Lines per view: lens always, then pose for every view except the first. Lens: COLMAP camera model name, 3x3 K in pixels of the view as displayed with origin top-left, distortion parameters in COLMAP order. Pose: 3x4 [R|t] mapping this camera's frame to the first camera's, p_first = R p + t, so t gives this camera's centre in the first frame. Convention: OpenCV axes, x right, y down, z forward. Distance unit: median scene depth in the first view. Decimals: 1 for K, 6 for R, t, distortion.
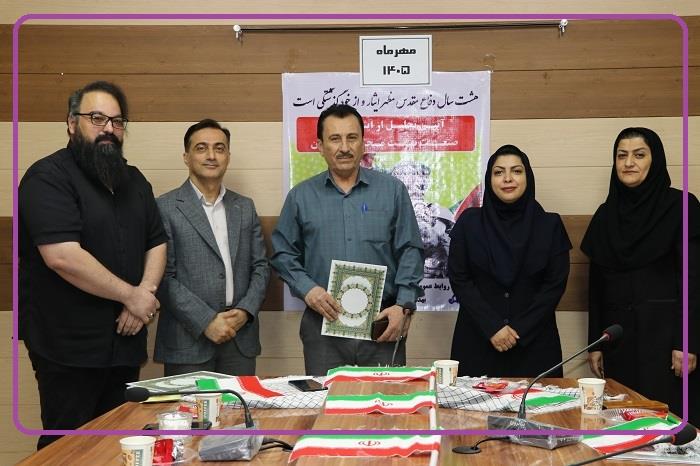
lens RADIAL K [[1244.7, 0, 347.4], [0, 1244.7, 243.9], [0, 0, 1]] dist [0.144287, 0.147505]
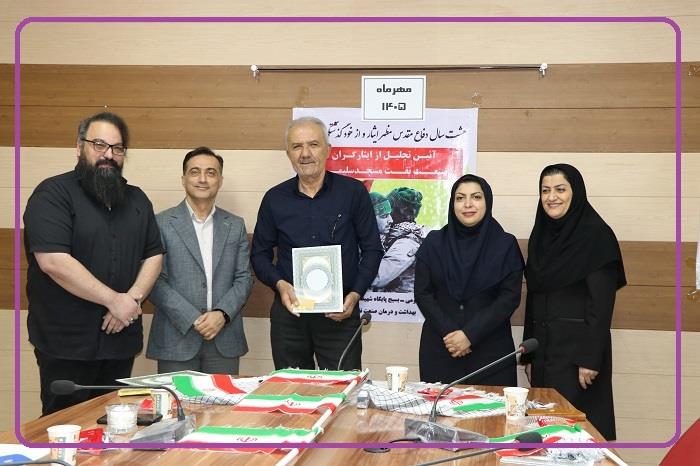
lens RADIAL K [[1090.3, 0, 350.0], [0, 1090.3, 233.0], [0, 0, 1]] dist [0.073353, 0.000667]
pose [[0.995269, 0.023749, -0.094212, 0.117938], [-0.026227, 0.999340, -0.025148, 0.000242], [0.093552, 0.027500, 0.995234, 0.029135]]
